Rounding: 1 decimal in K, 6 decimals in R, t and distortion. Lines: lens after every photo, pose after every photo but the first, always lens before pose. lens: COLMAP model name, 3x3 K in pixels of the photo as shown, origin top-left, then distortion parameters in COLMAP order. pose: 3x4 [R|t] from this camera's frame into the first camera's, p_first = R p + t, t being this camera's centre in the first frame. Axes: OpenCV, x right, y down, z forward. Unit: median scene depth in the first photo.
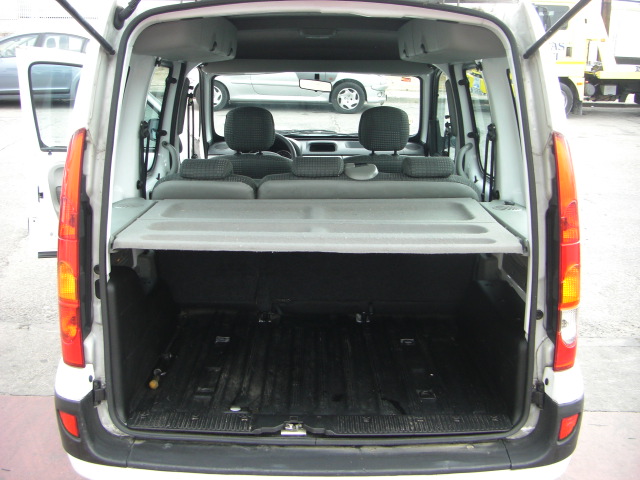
lens RADIAL K [[719.2, 0, 317.2], [0, 719.2, 207.9], [0, 0, 1]] dist [-0.186886, 0.143691]
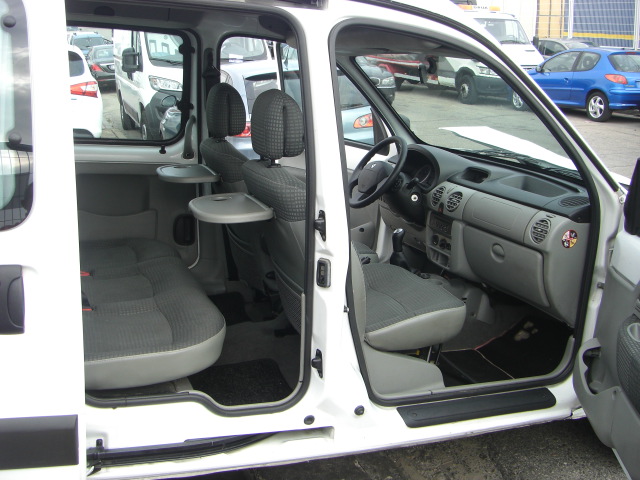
lens RADIAL K [[719.2, 0, 317.2], [0, 719.2, 207.9], [0, 0, 1]] dist [-0.186886, 0.143691]
pose [[0.358498, 0.194716, -0.912998, 0.715130], [-0.241787, 0.963999, 0.110653, -0.118741], [0.901675, 0.181082, 0.392672, 0.793353]]
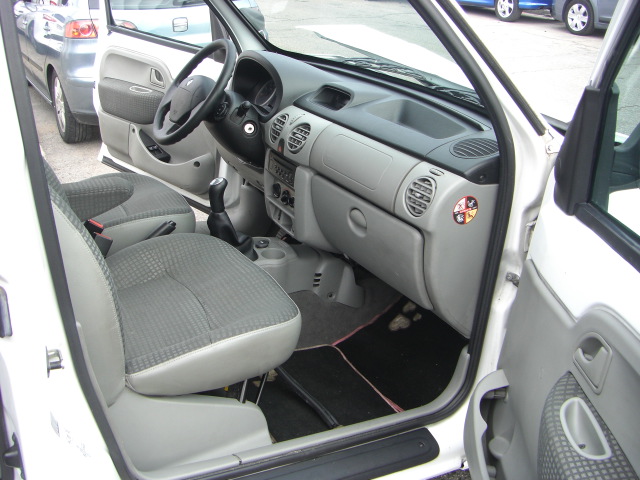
lens RADIAL K [[719.2, 0, 317.2], [0, 719.2, 207.9], [0, 0, 1]] dist [-0.186886, 0.143691]
pose [[0.471158, 0.314094, -0.824230, 0.500571], [-0.254099, 0.943168, 0.214167, -0.144177], [0.844656, 0.108530, 0.524193, 0.983752]]
